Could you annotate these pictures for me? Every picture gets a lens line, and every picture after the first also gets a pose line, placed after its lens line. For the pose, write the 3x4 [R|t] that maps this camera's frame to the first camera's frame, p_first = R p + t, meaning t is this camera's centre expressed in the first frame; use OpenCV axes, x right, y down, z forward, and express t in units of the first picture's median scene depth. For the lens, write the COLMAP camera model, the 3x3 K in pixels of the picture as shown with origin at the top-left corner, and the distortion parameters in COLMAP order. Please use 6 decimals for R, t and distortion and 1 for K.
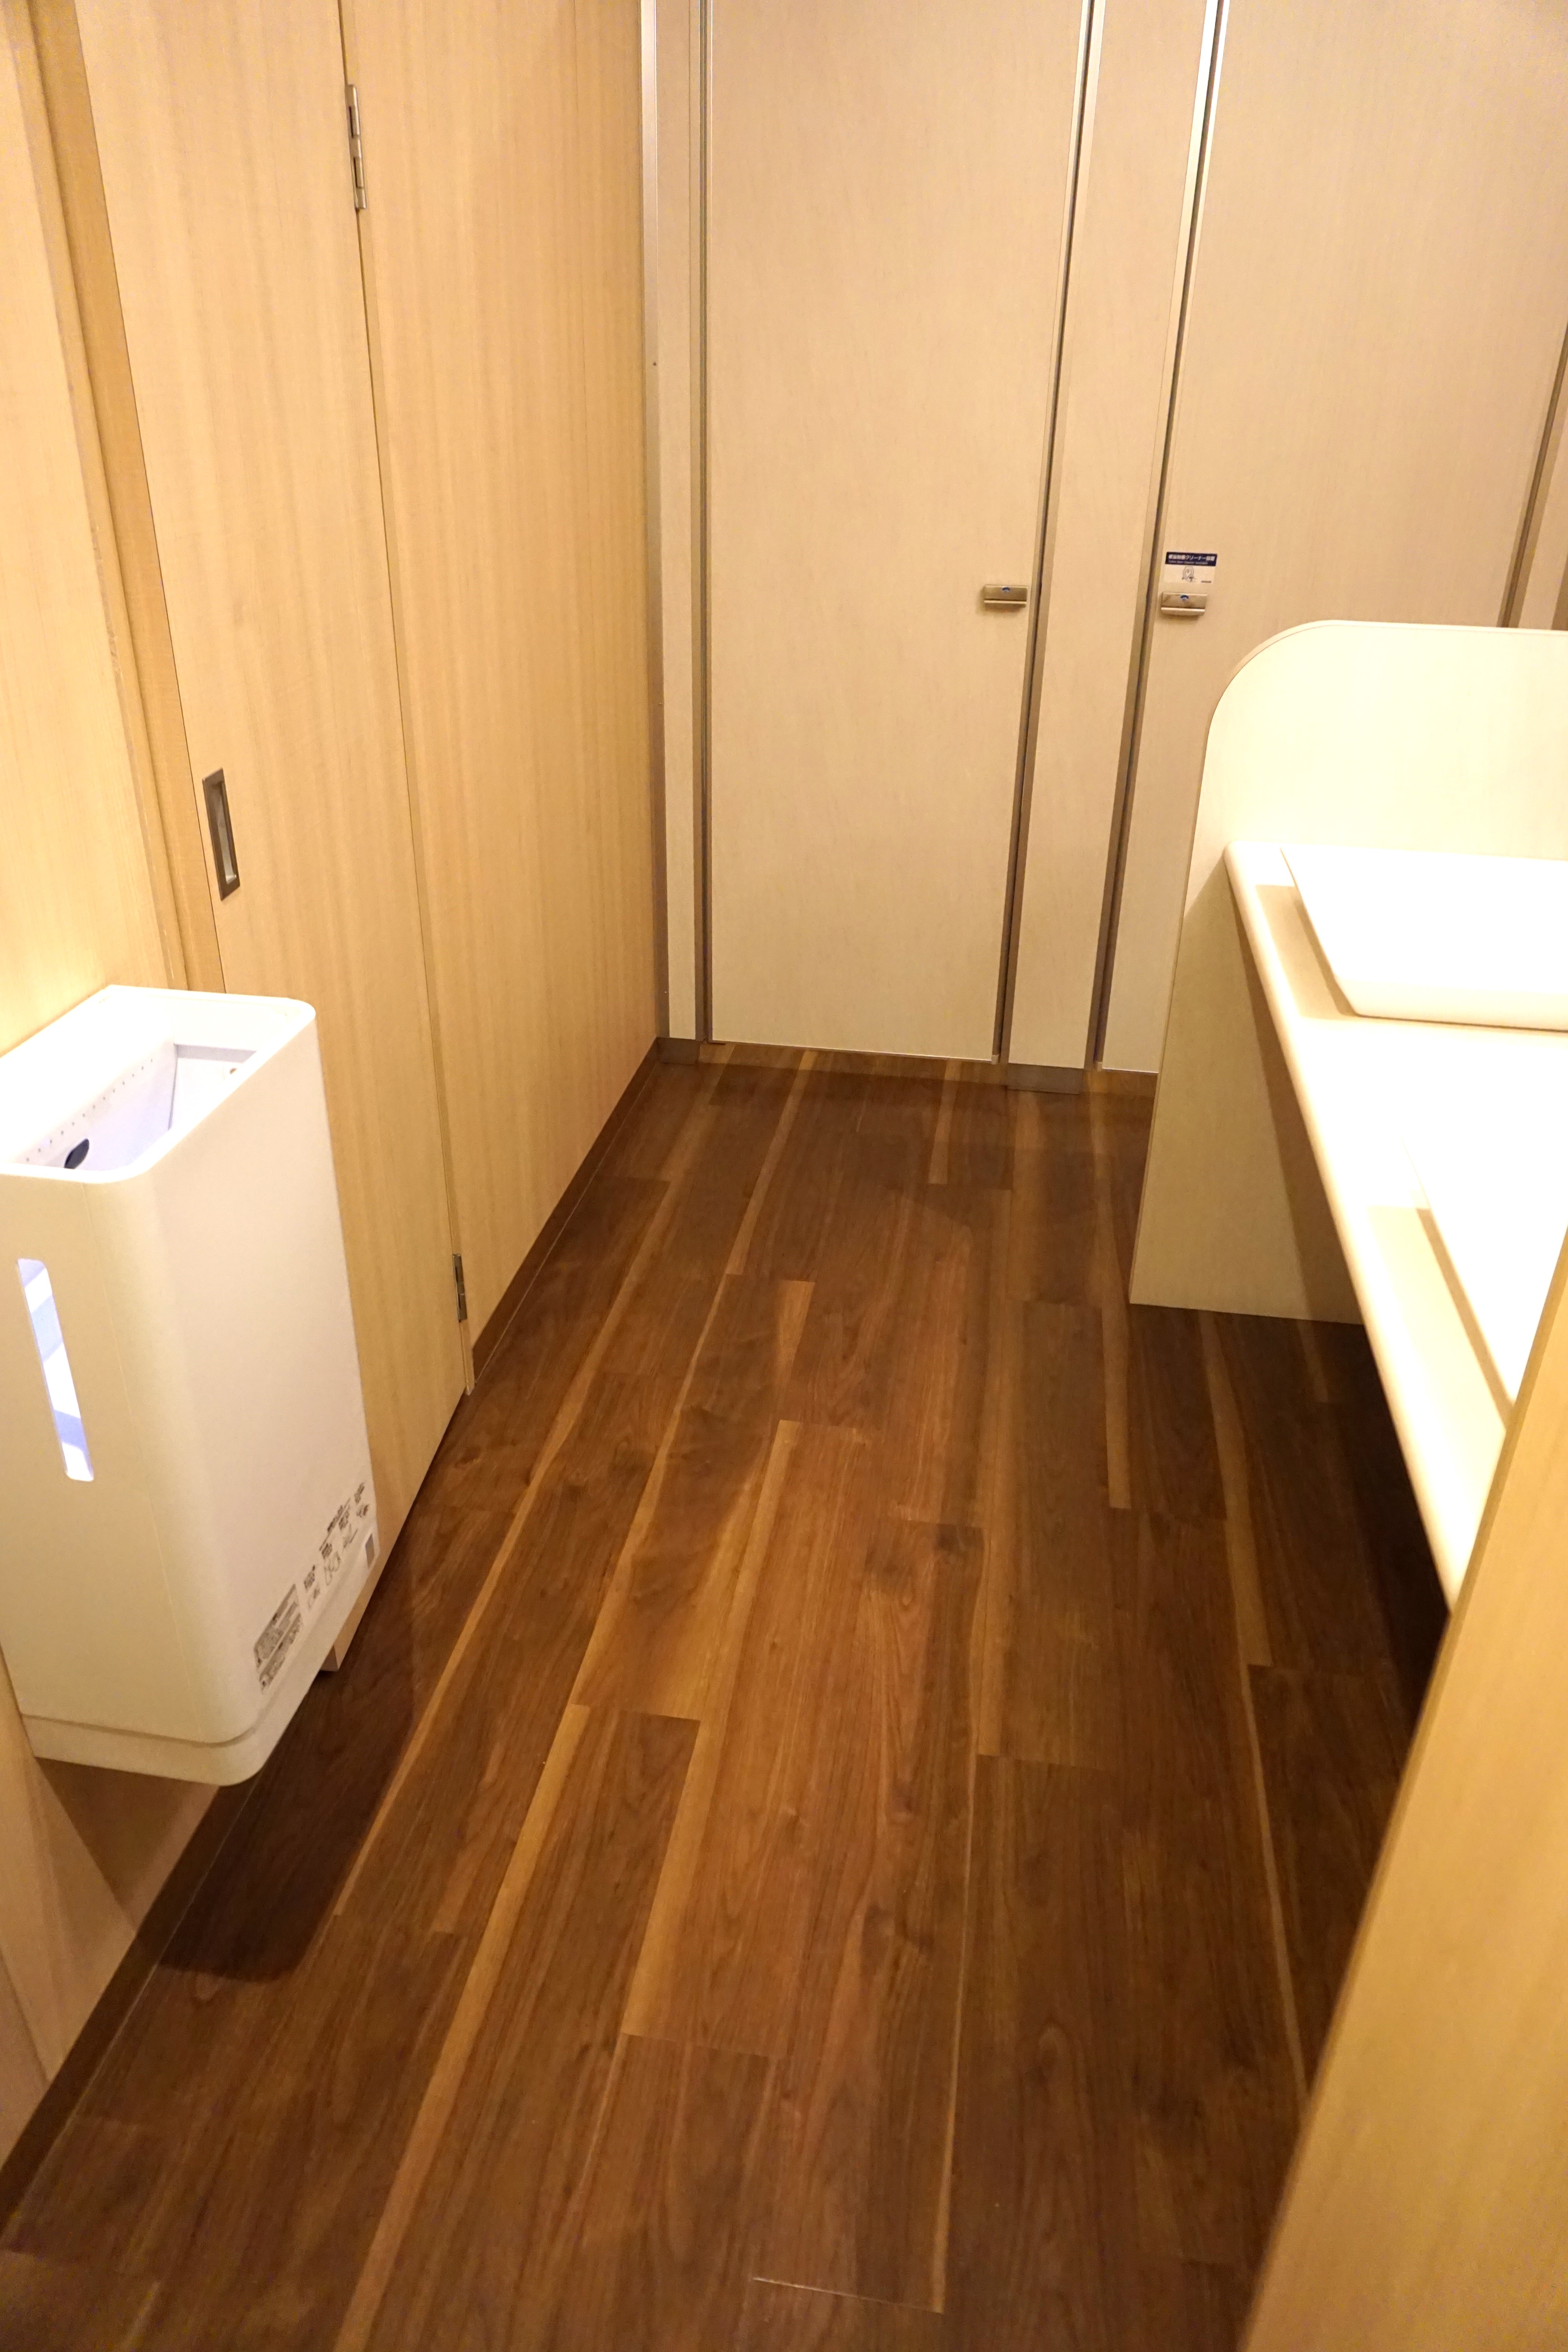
lens RADIAL K [[1566.2, 0, 779.9], [0, 1566.2, 1175.3], [0, 0, 1]] dist [-0.031847, 0.011147]
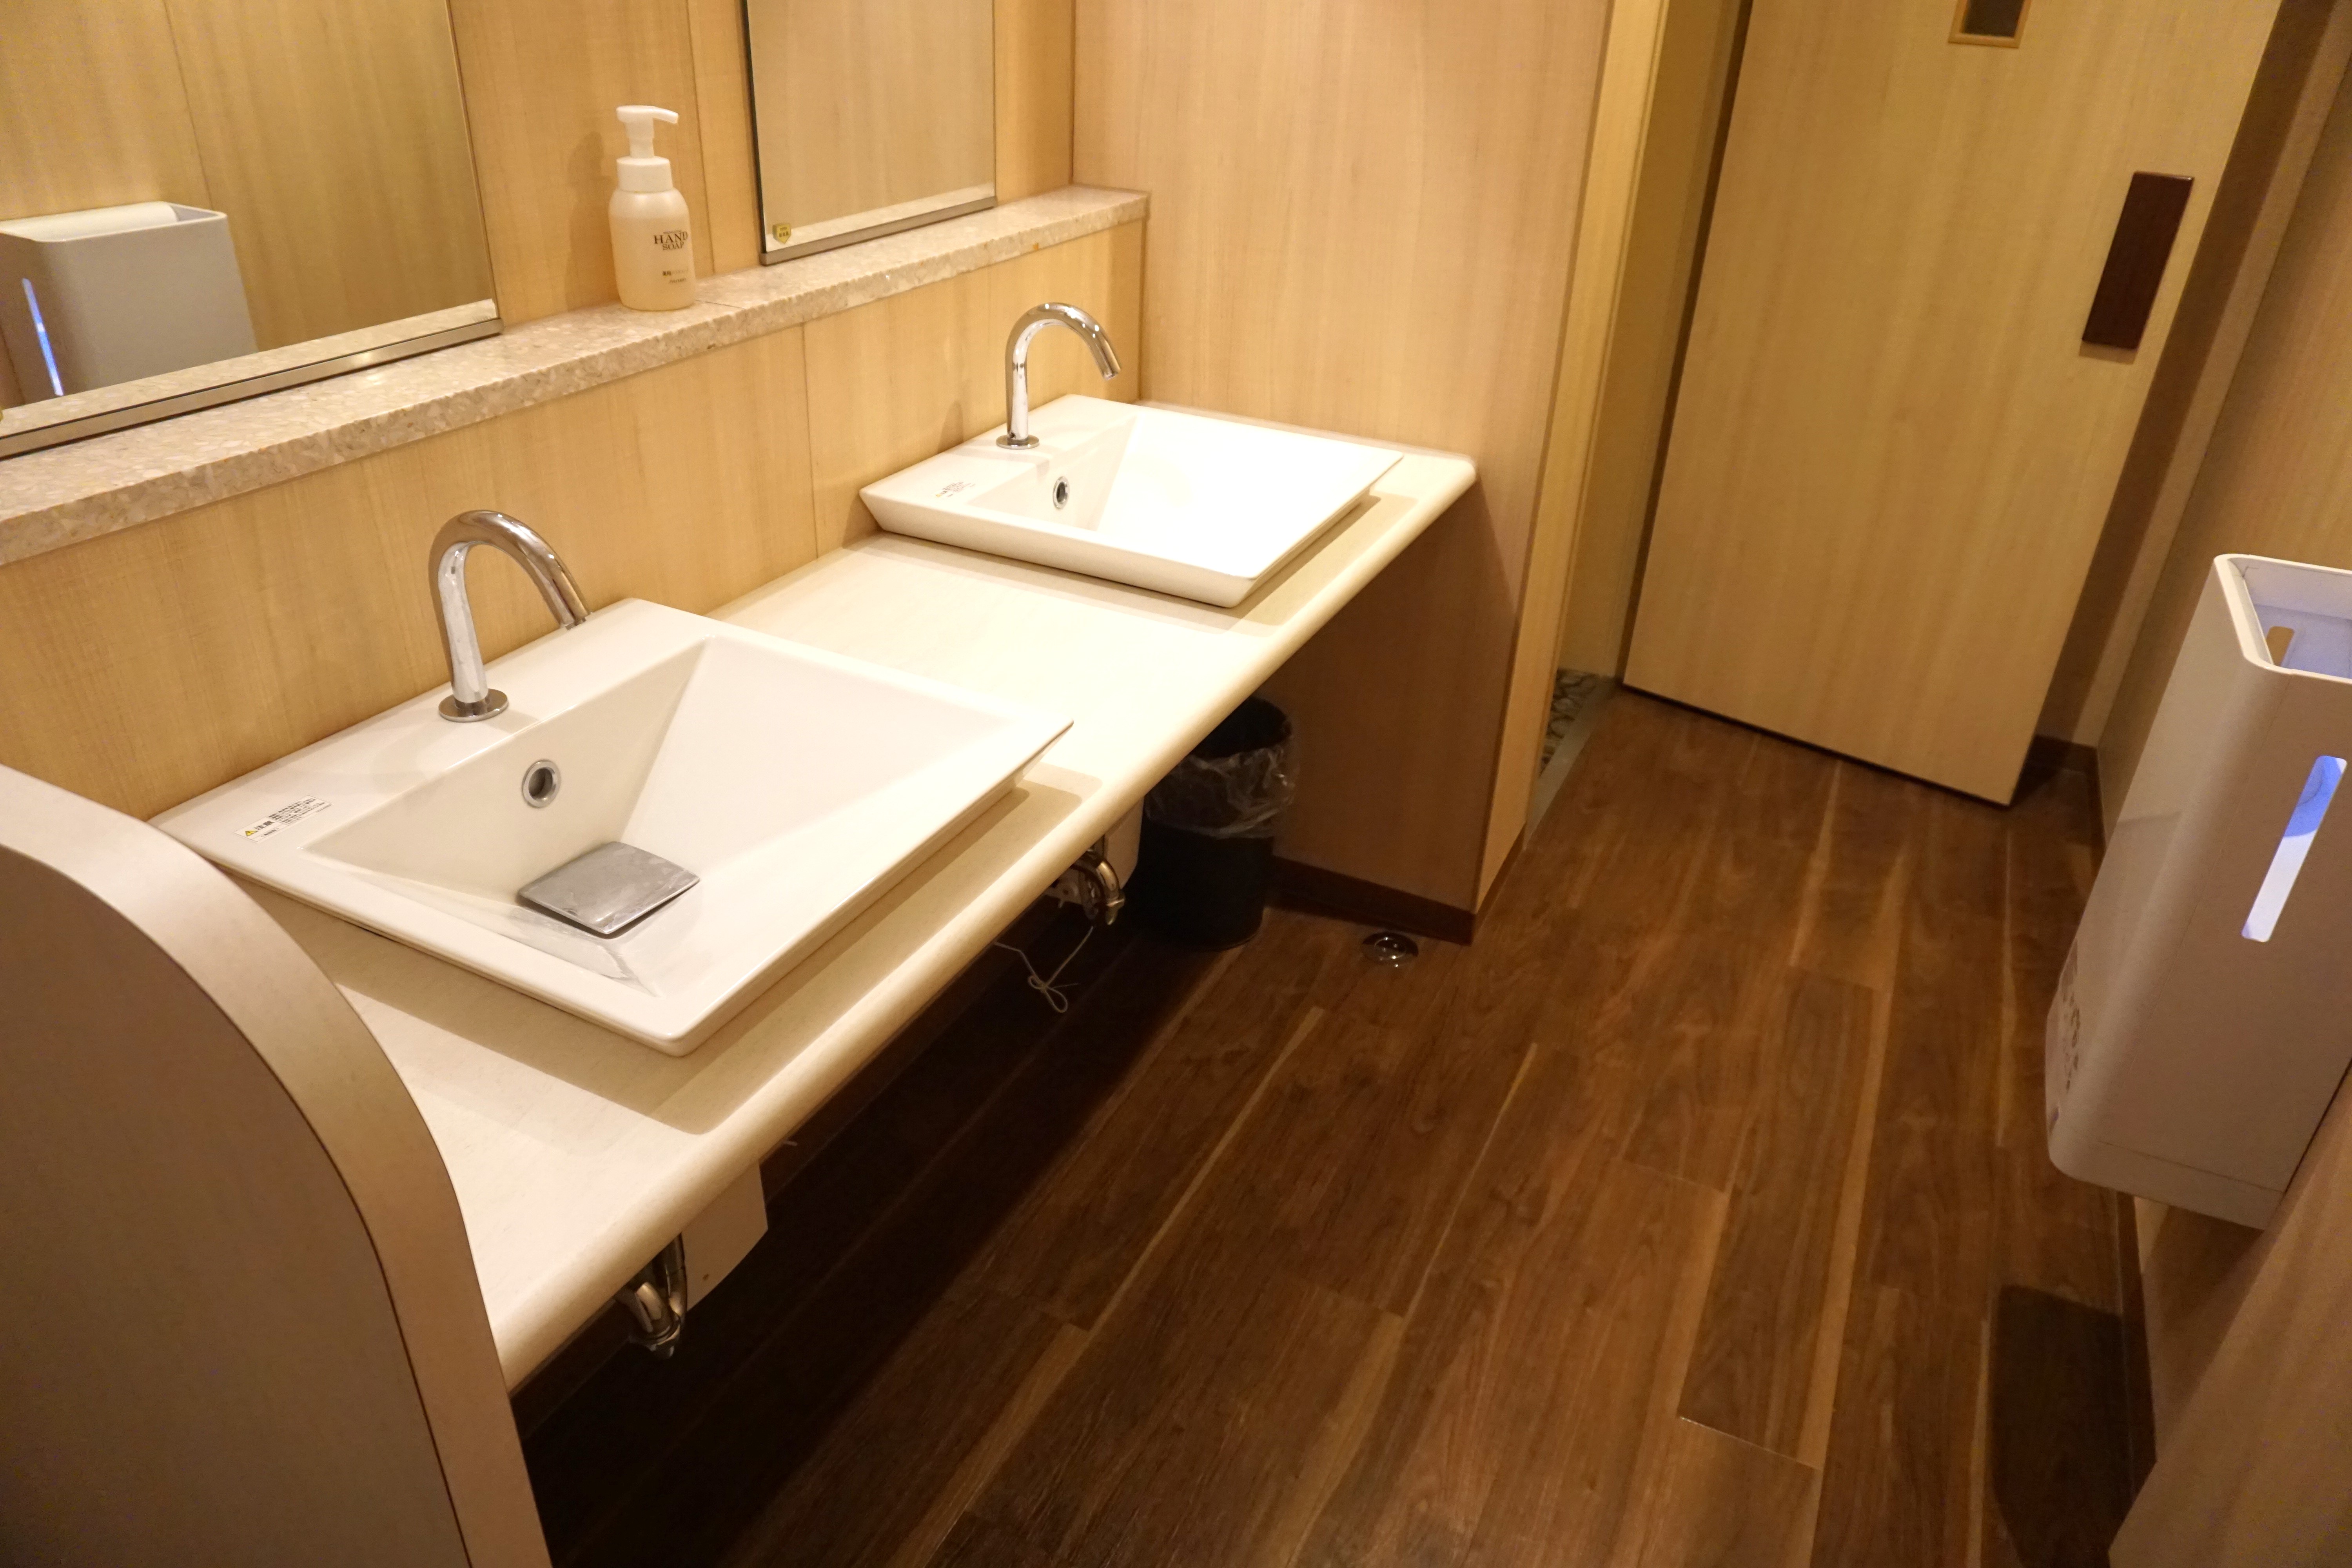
lens RADIAL K [[1566.2, 0, 1171.3], [0, 1566.2, 782.5], [0, 0, 1]] dist [-0.031847, 0.011147]
pose [[-0.953788, -0.187728, 0.234619, 0.100082], [0.095776, 0.550154, 0.829553, -0.731482], [-0.284807, 0.813689, -0.506750, 1.323177]]
